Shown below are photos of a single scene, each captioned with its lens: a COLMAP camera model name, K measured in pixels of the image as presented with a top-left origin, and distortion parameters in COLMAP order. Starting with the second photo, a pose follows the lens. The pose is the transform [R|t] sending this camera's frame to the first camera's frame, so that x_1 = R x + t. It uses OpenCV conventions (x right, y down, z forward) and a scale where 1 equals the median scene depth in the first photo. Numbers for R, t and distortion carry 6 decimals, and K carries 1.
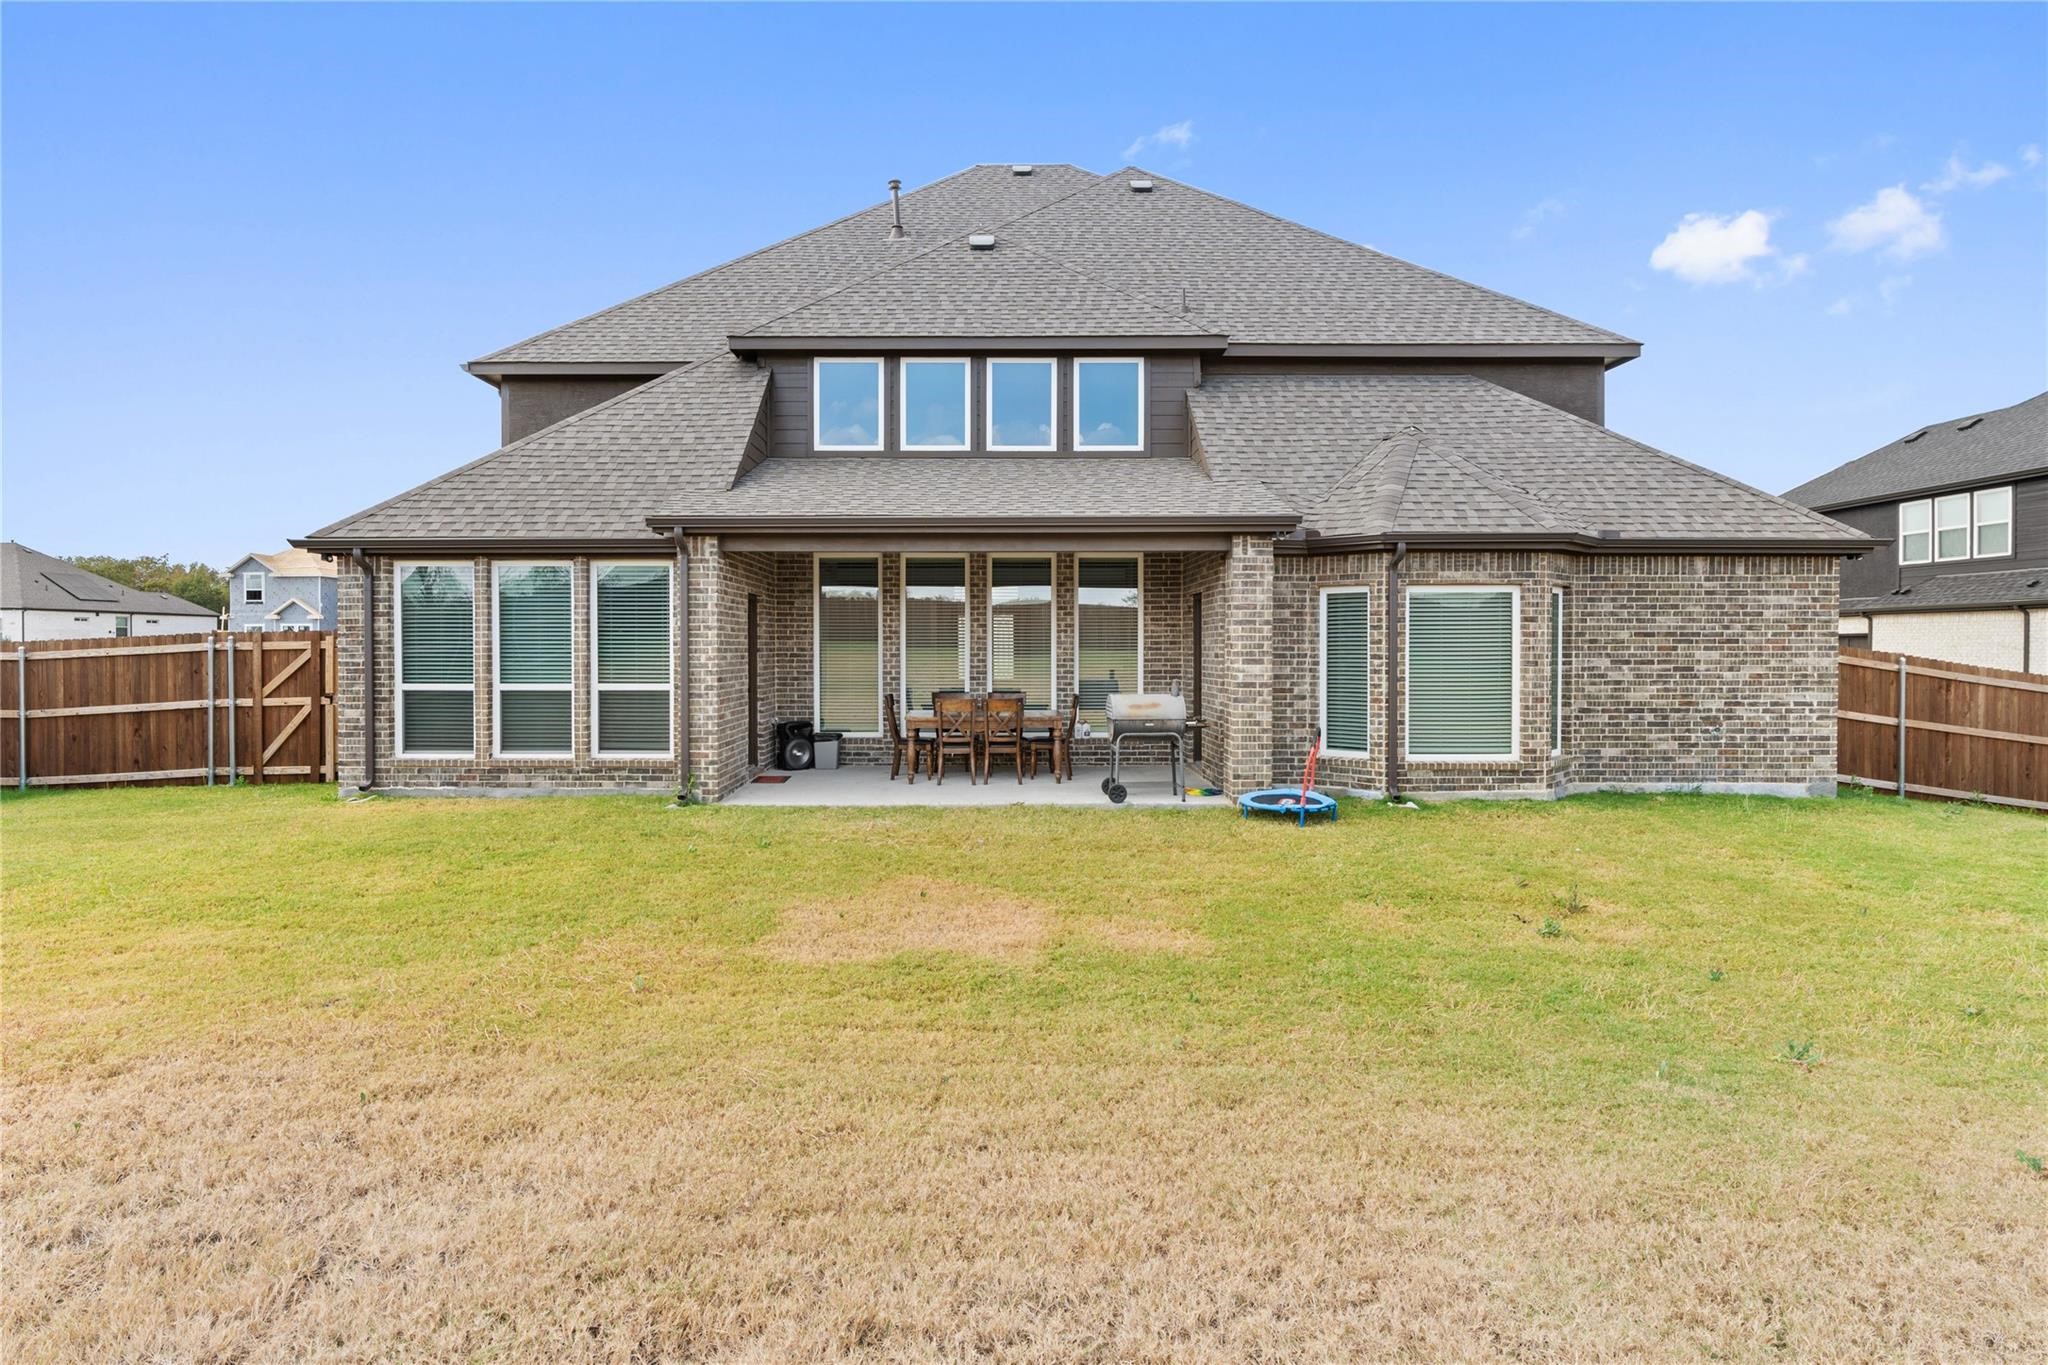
lens RADIAL K [[1095.7, 0, 1020.8], [0, 1095.7, 674.4], [0, 0, 1]] dist [-0.013868, -0.000639]
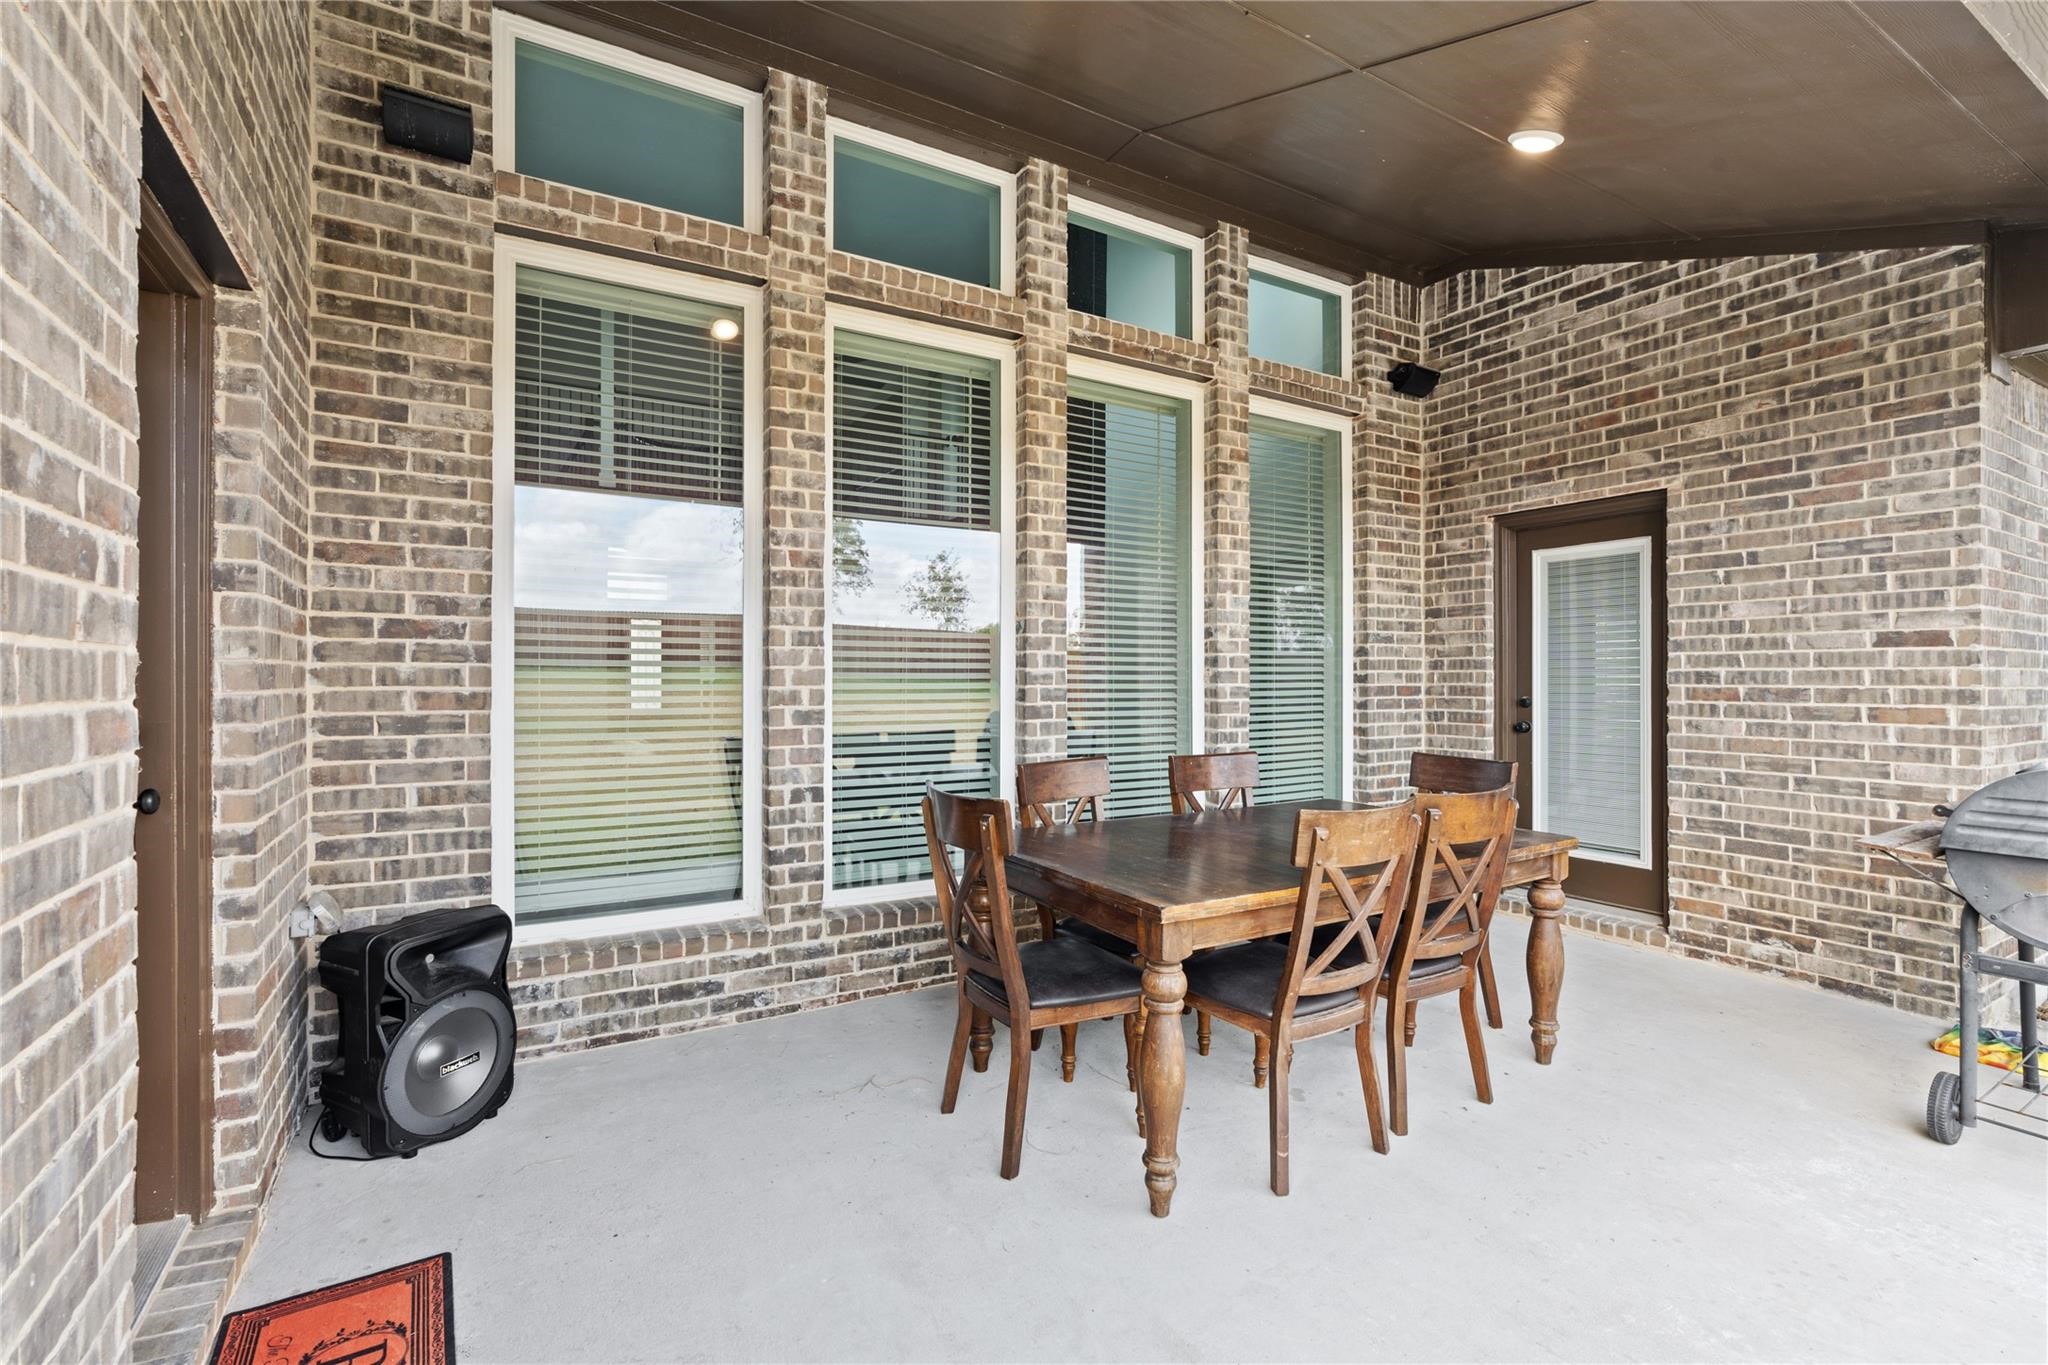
lens RADIAL K [[904.7, 0, 1025.3], [0, 904.7, 682.2], [0, 0, 1]] dist [-0.002474, 0.000035]
pose [[0.863466, -0.001727, 0.504405, -0.209176], [0.012036, 0.999780, -0.017179, -0.001021], [-0.504264, 0.020905, 0.863297, 0.841541]]
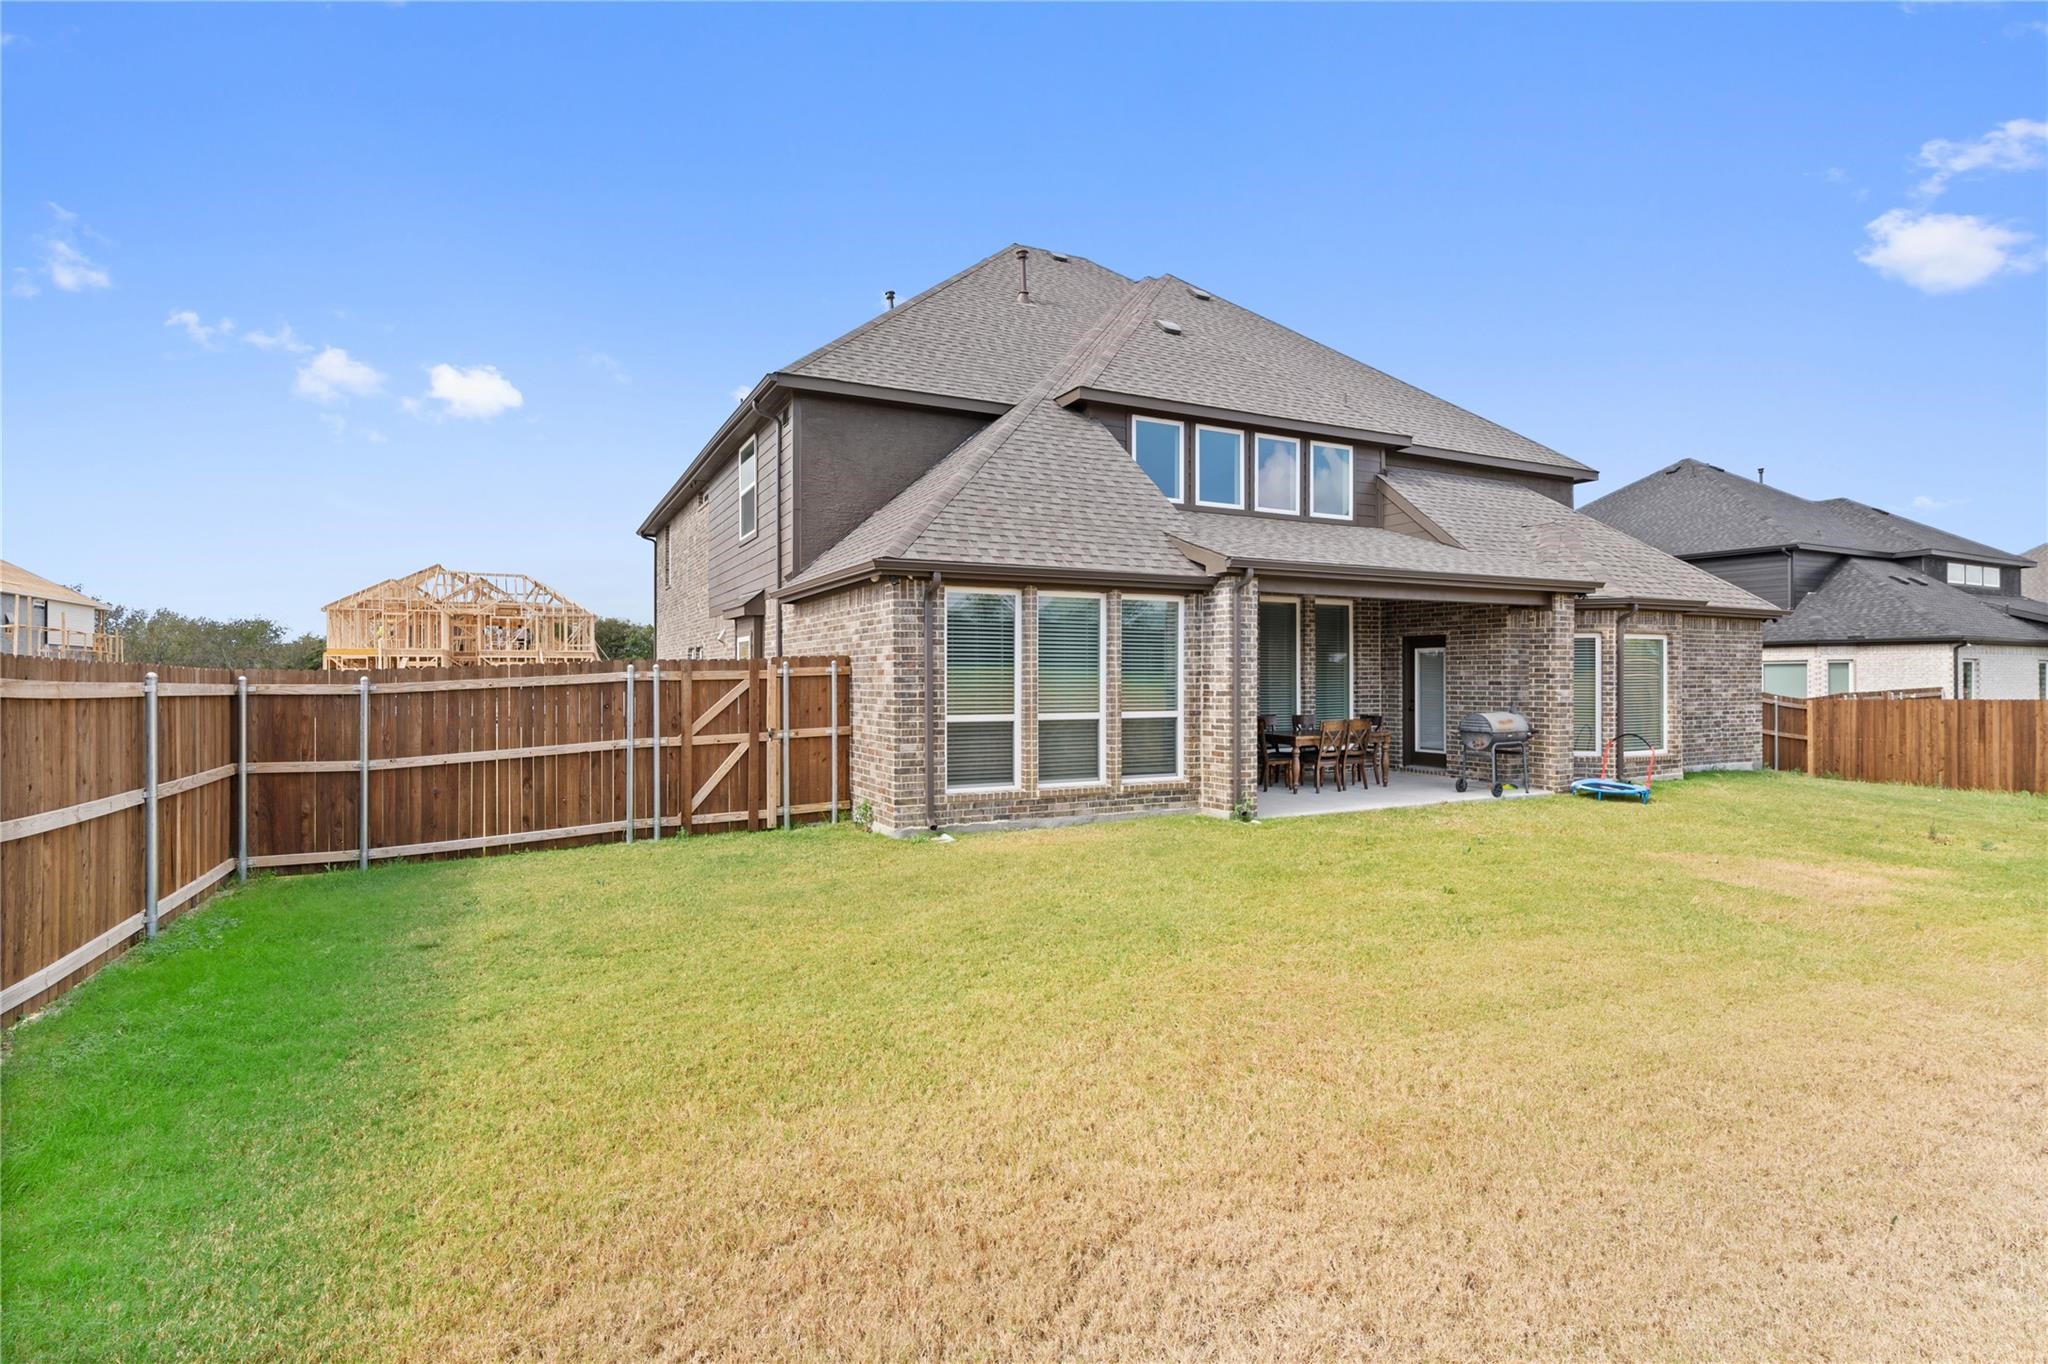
lens RADIAL K [[998.1, 0, 1023.9], [0, 998.1, 685.2], [0, 0, 1]] dist [-0.027459, -0.000276]
pose [[0.894255, -0.004341, 0.447537, -0.817024], [0.012334, 0.999812, -0.014947, -0.003506], [-0.447388, 0.018887, 0.894140, 0.174764]]
